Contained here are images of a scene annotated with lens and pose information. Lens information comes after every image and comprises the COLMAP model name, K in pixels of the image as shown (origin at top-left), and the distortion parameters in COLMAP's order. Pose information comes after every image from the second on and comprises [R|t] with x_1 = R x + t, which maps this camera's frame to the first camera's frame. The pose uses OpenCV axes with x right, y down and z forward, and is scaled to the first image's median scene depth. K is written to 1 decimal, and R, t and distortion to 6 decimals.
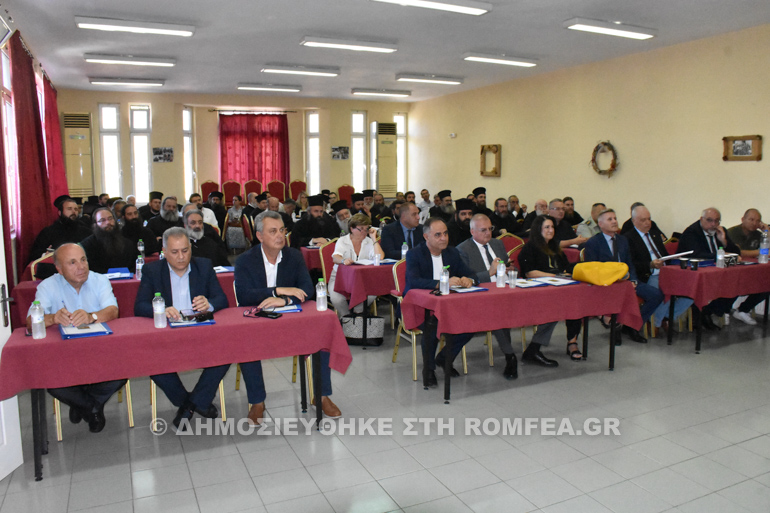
lens RADIAL K [[593.4, 0, 385.0], [0, 593.4, 256.5], [0, 0, 1]] dist [-0.058448, 0.004078]
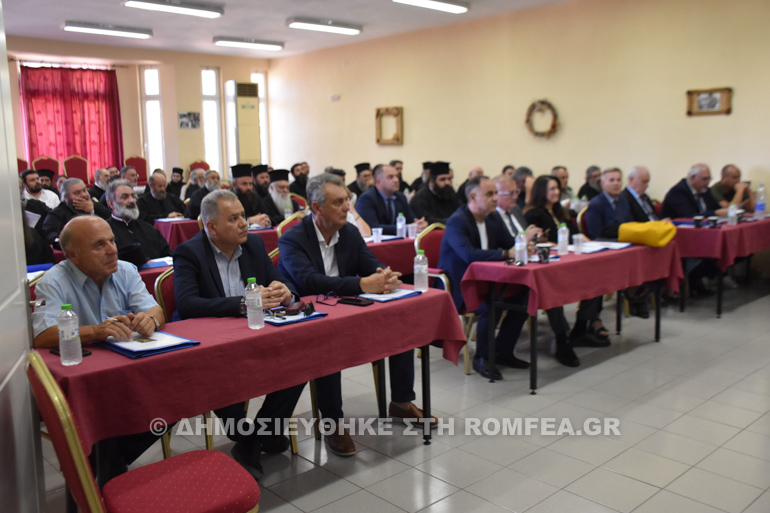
lens RADIAL K [[703.5, 0, 385.0], [0, 703.5, 256.5], [0, 0, 1]] dist [-0.091770, 0.199394]
pose [[0.954787, -0.057824, 0.291612, -0.114571], [0.056293, 0.998321, 0.013647, 0.009226], [-0.291912, 0.003386, 0.956439, 0.036443]]
